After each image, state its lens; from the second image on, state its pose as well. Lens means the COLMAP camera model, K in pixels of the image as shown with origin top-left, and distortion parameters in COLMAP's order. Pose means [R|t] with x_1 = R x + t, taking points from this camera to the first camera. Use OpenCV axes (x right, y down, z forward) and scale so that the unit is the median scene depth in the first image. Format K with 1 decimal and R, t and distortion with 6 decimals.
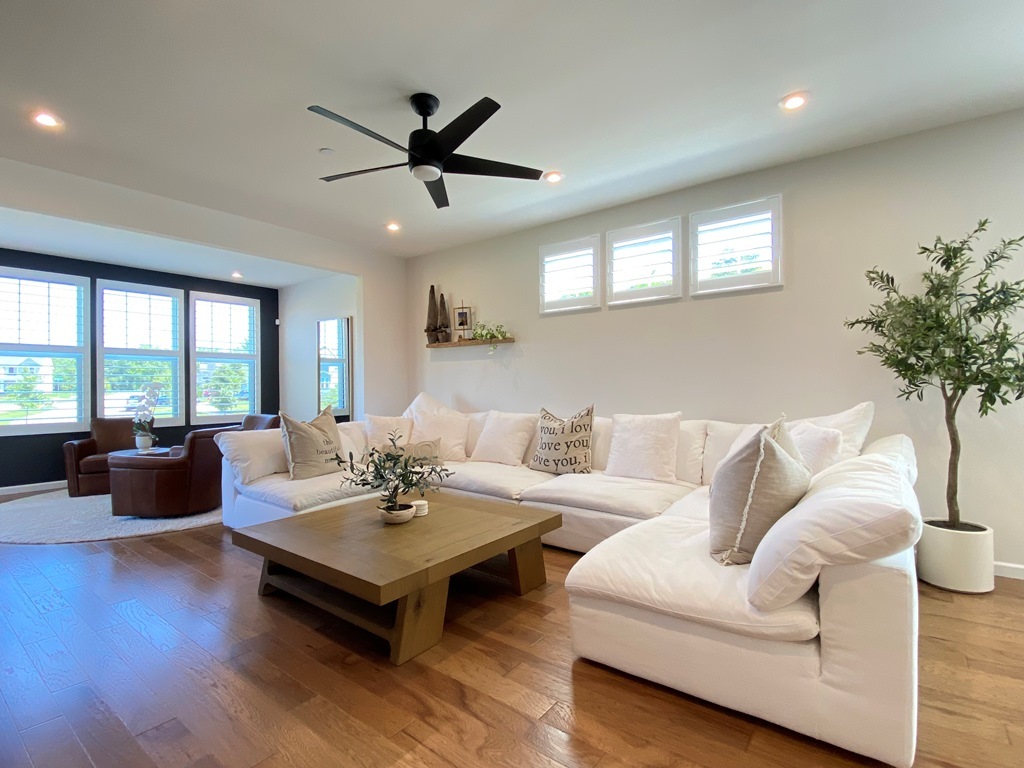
lens RADIAL K [[488.8, 0, 512.0], [0, 488.8, 384.0], [0, 0, 1]] dist [0.075470, -0.085520]
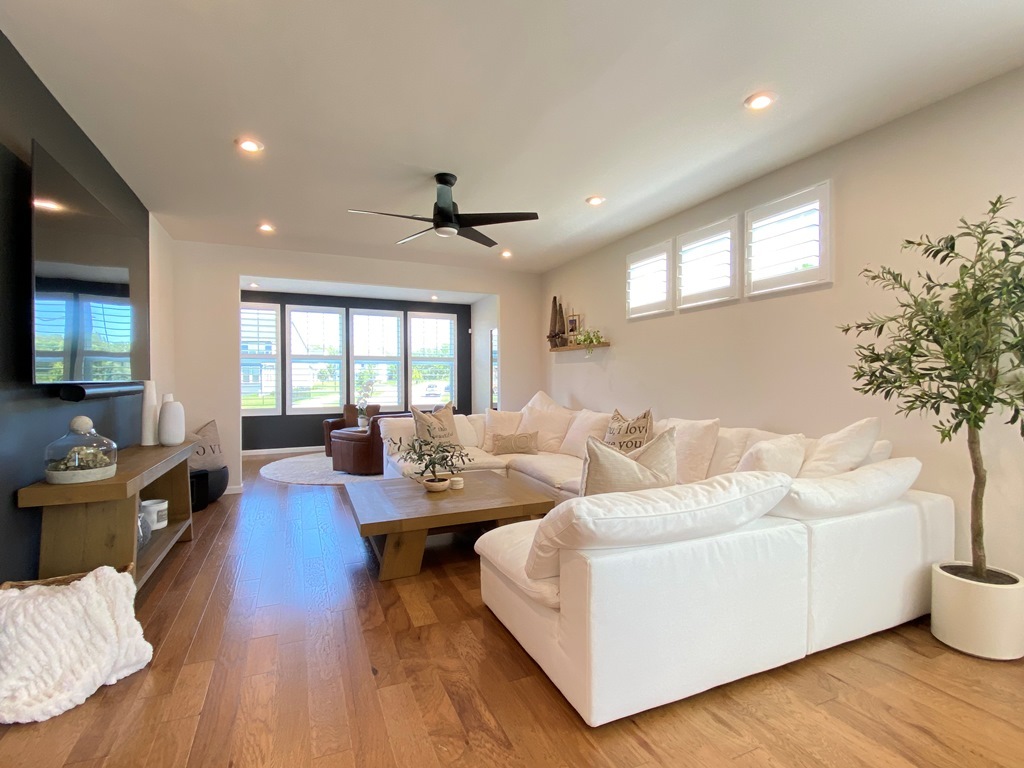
lens RADIAL K [[488.8, 0, 512.0], [0, 488.8, 384.0], [0, 0, 1]] dist [0.075470, -0.085520]
pose [[0.874540, 0.010239, -0.484845, 0.389714], [-0.001150, 0.999818, 0.019041, -0.026411], [0.484952, -0.016095, 0.874393, -0.049822]]
